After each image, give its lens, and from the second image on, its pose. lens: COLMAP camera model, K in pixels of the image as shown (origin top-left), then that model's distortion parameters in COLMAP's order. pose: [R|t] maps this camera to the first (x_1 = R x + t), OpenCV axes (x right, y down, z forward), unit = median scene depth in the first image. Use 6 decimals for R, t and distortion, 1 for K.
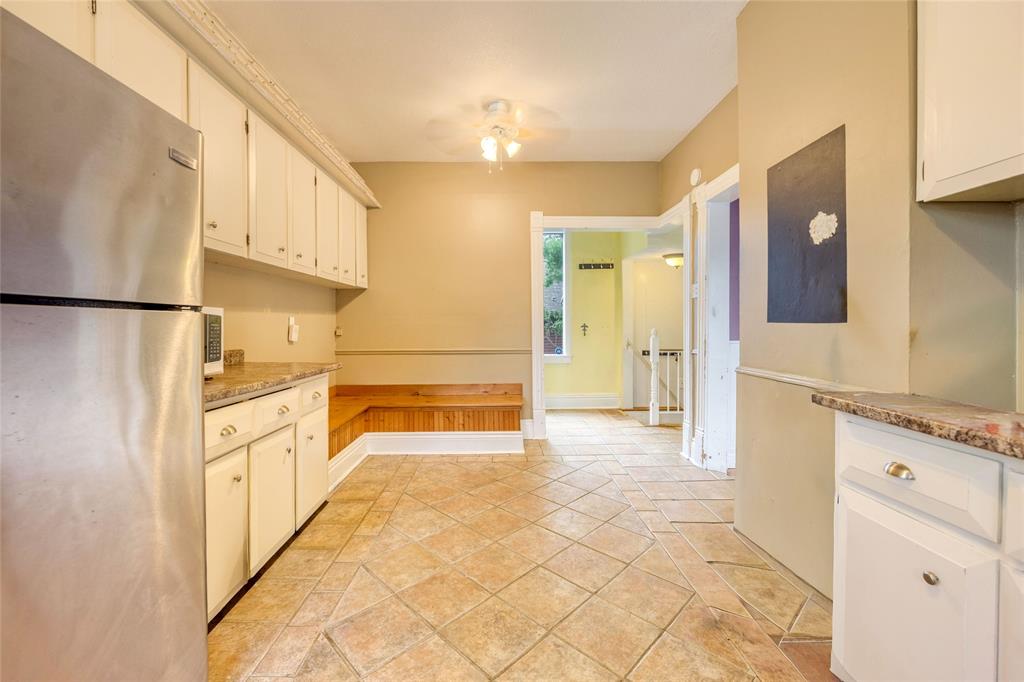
lens RADIAL K [[419.6, 0, 511.5], [0, 419.6, 332.6], [0, 0, 1]] dist [-0.000168, -0.000028]
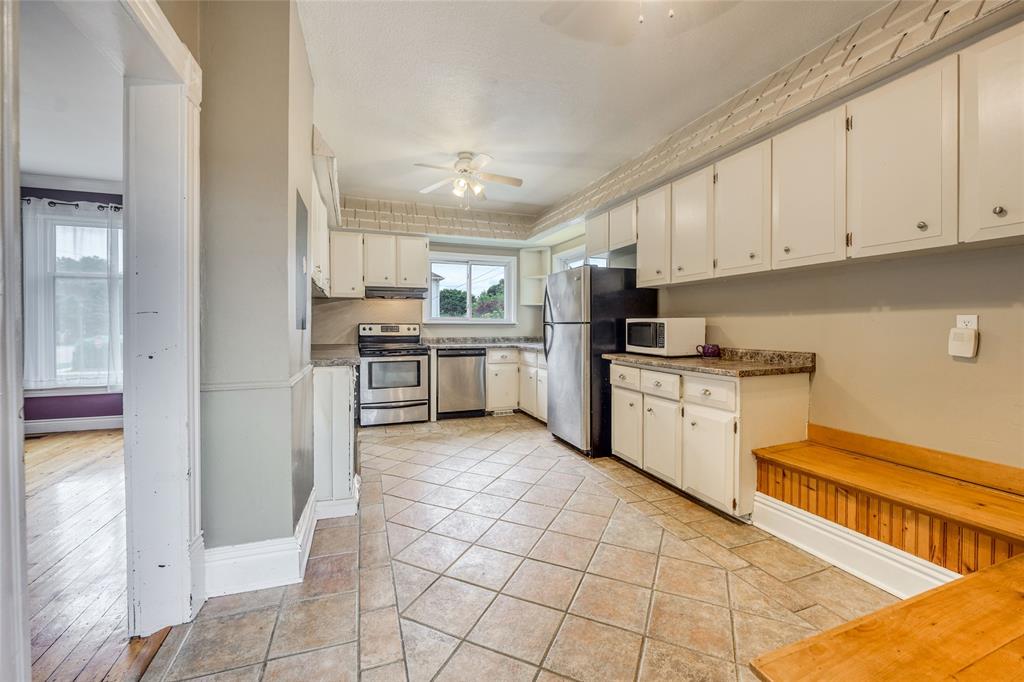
lens RADIAL K [[419.6, 0, 515.0], [0, 419.6, 330.4], [0, 0, 1]] dist [-0.000168, -0.000028]
pose [[-0.943869, 0.007666, -0.330230, 0.302026], [-0.000630, 0.999687, 0.025009, -0.033198], [0.330318, 0.023814, -0.943569, 1.528686]]
